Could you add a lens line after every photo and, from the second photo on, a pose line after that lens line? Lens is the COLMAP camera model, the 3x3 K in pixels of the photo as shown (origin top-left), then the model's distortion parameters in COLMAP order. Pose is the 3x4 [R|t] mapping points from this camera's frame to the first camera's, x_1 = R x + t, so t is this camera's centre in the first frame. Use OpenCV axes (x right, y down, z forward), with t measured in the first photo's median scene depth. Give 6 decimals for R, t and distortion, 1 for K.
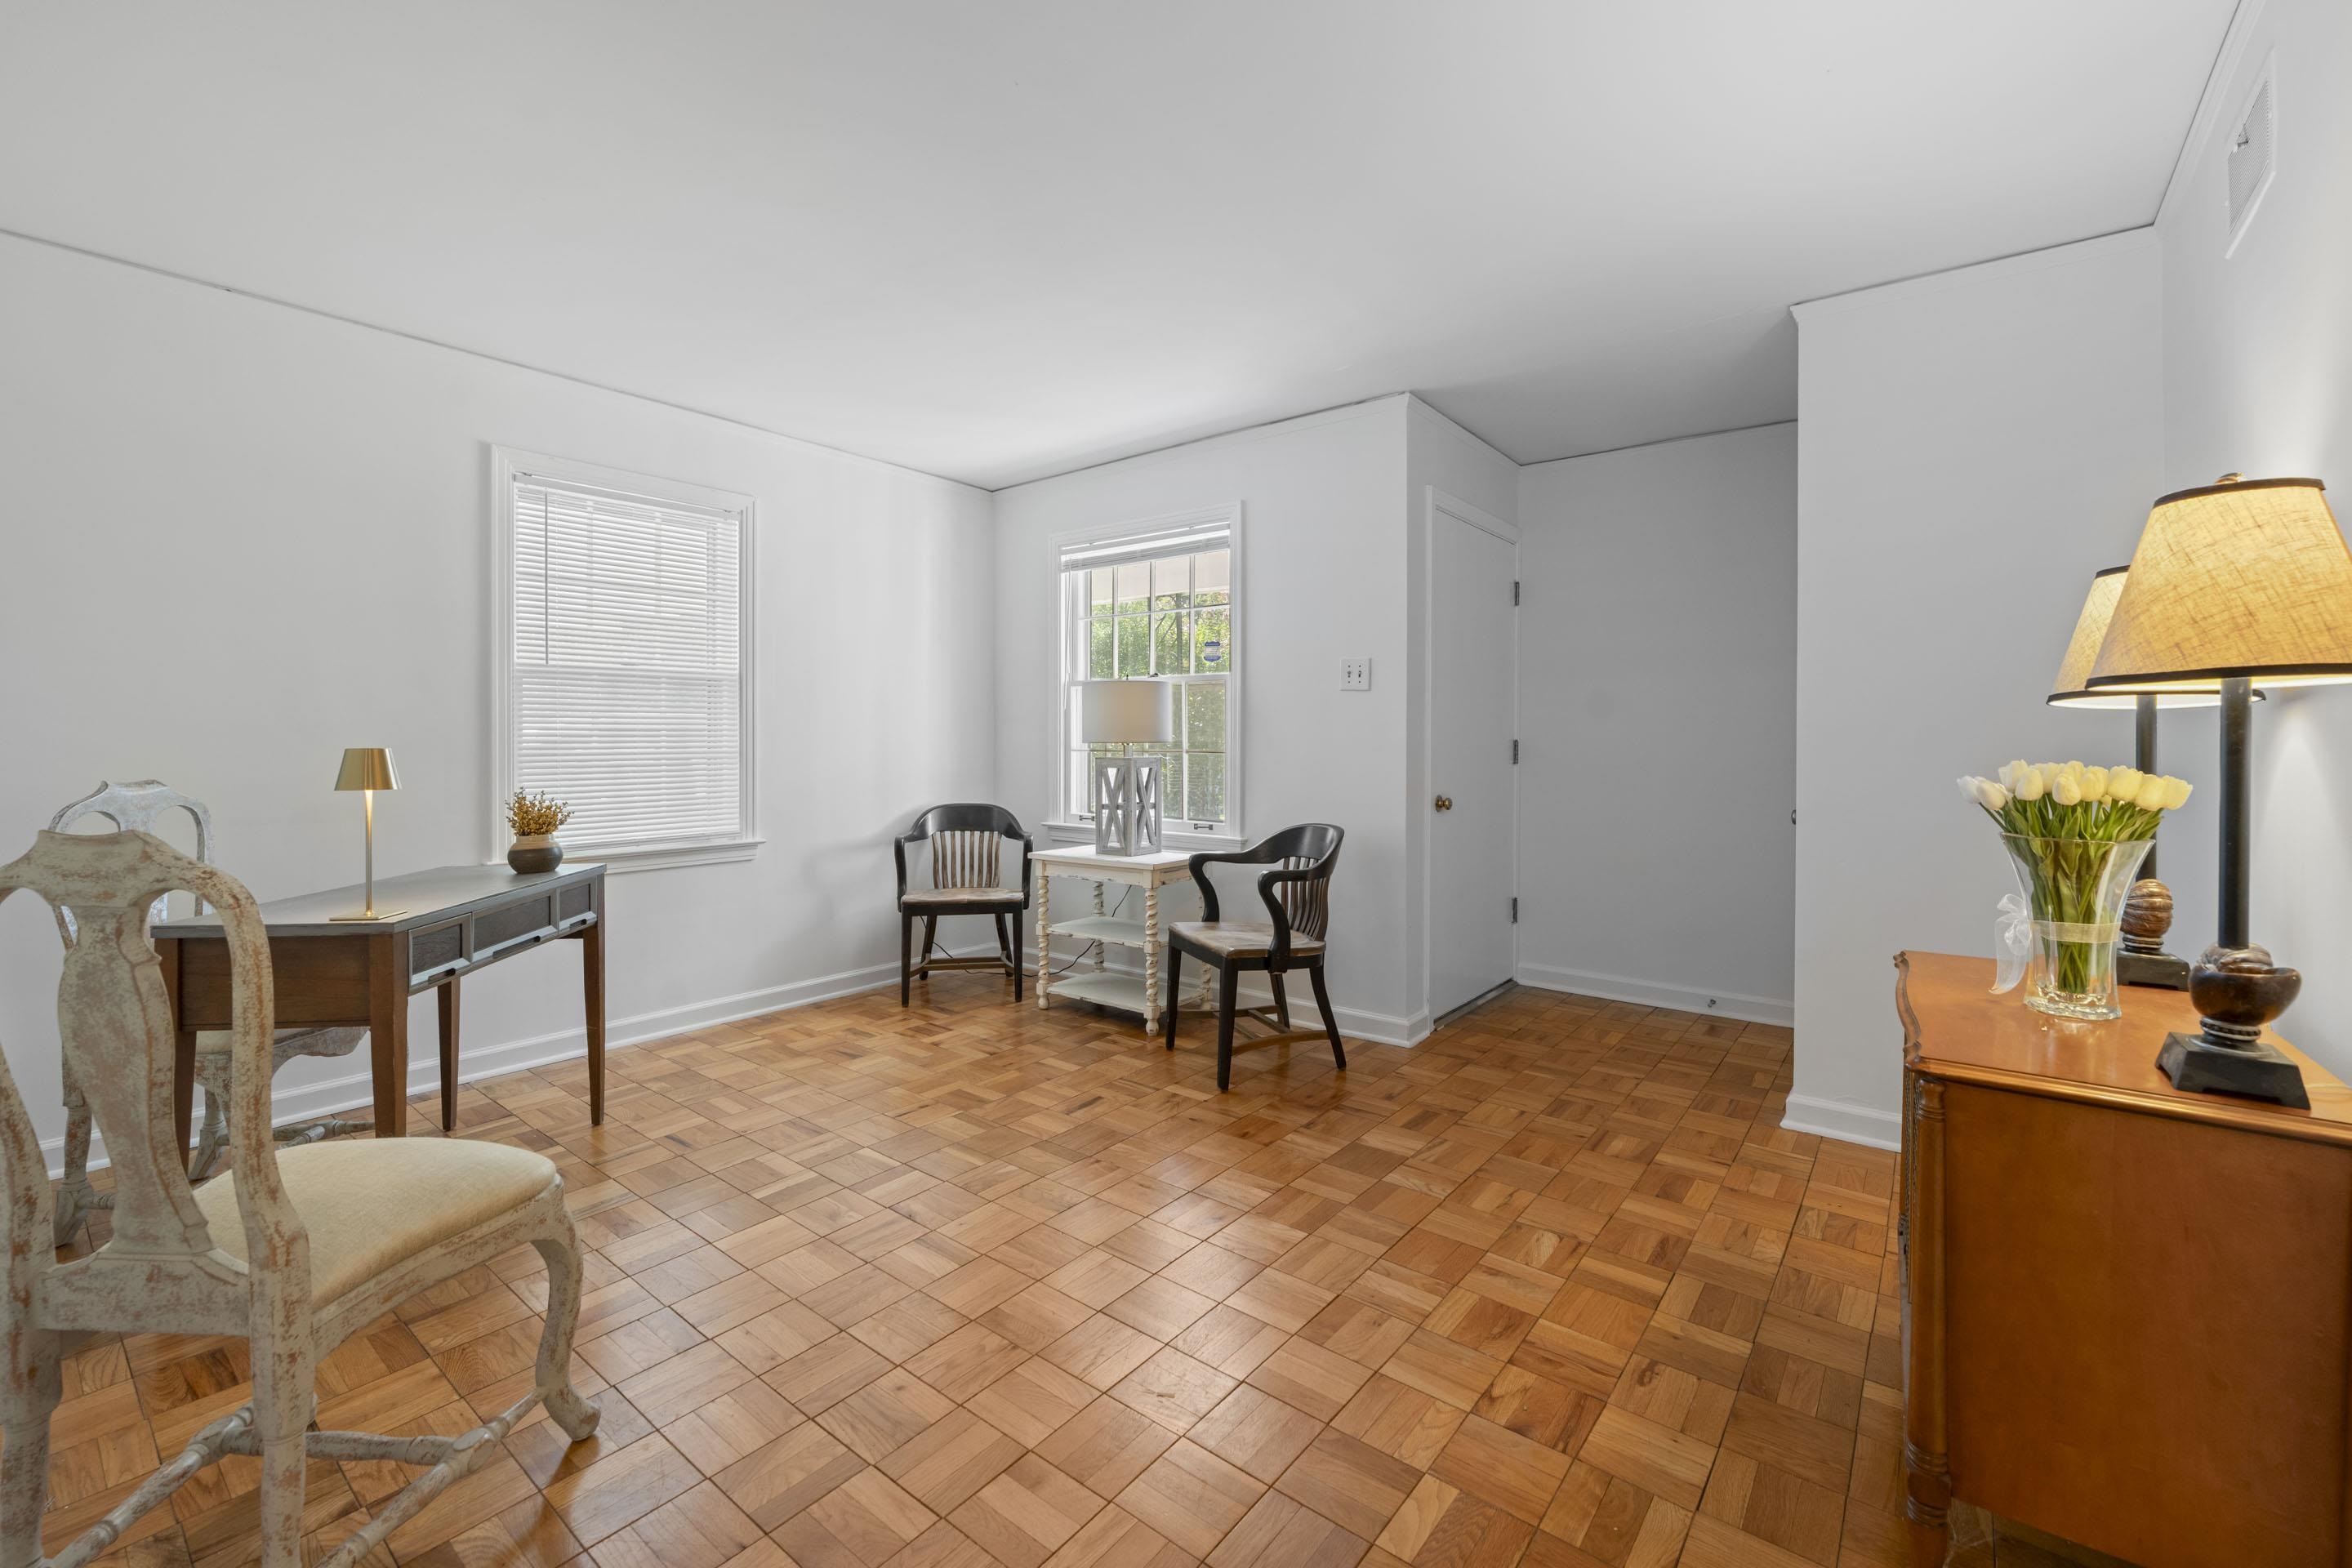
lens RADIAL K [[985.7, 0, 1184.6], [0, 985.7, 739.3], [0, 0, 1]] dist [-0.001009, -0.000047]
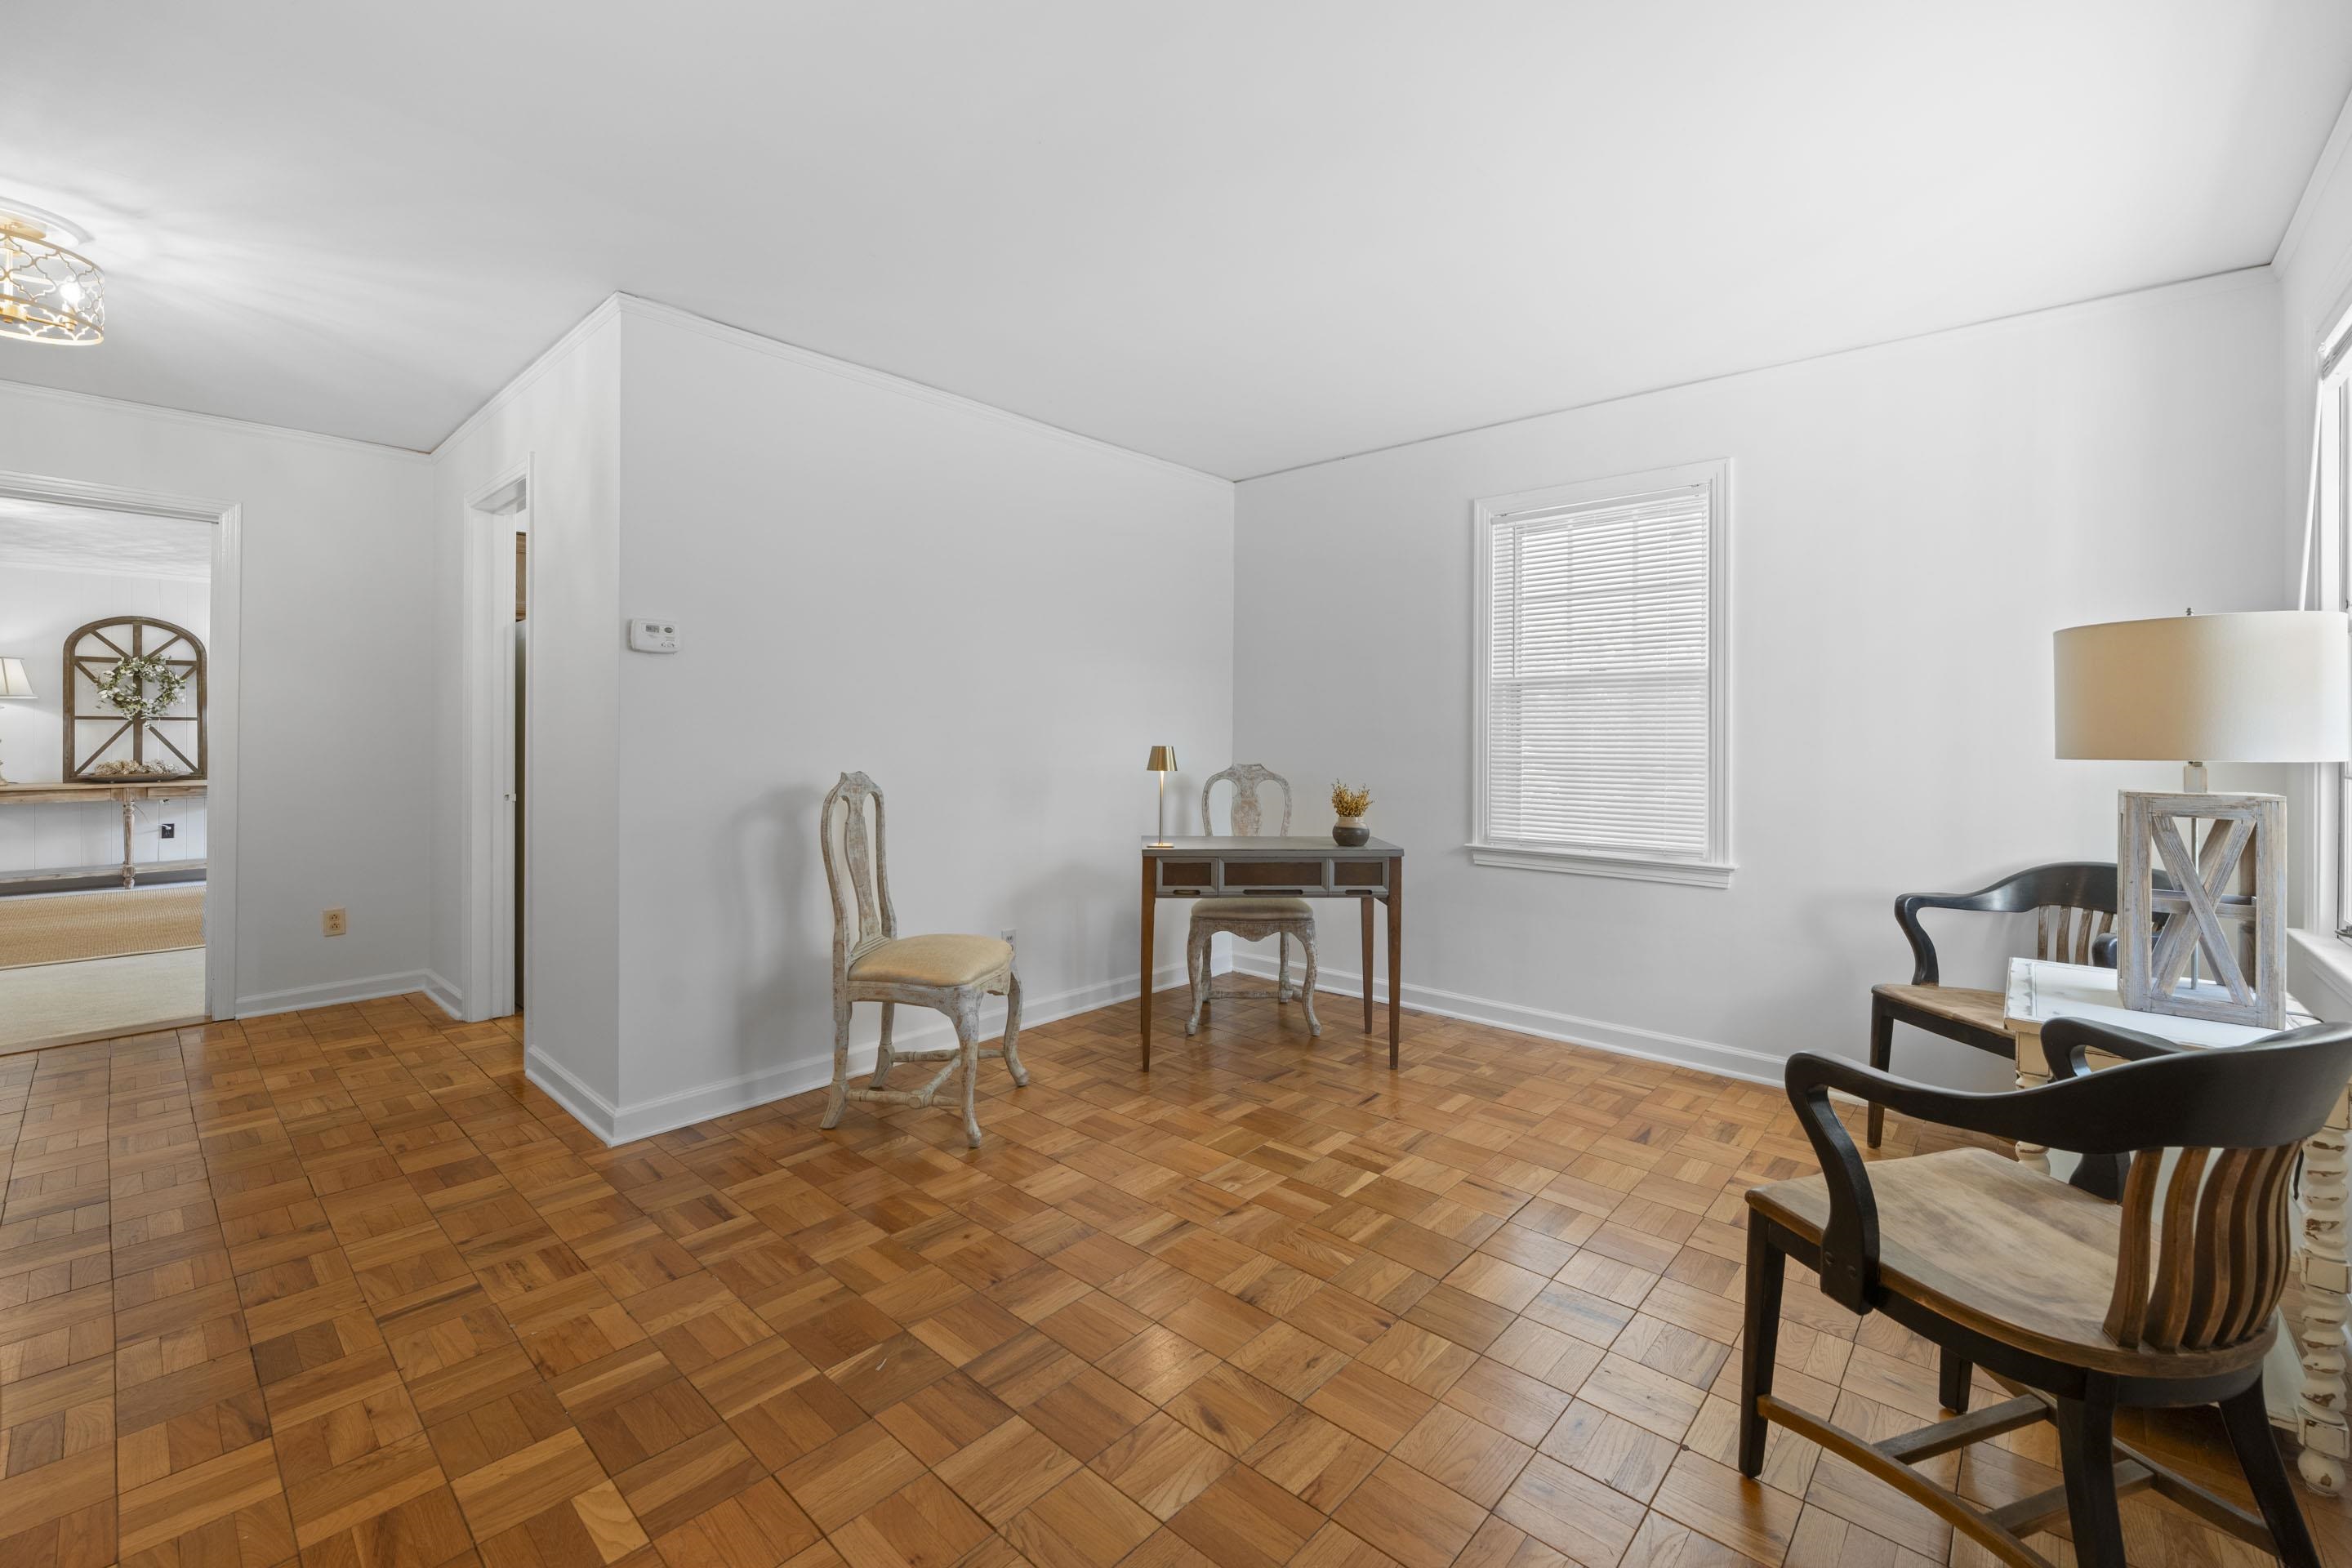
lens RADIAL K [[970.3, 0, 1169.8], [0, 970.3, 726.9], [0, 0, 1]] dist [-0.002748, -0.000174]
pose [[-0.071401, -0.007885, -0.997417, 0.484746], [-0.009519, 0.999929, -0.007224, -0.006289], [0.997402, 0.008979, -0.071471, 0.668859]]
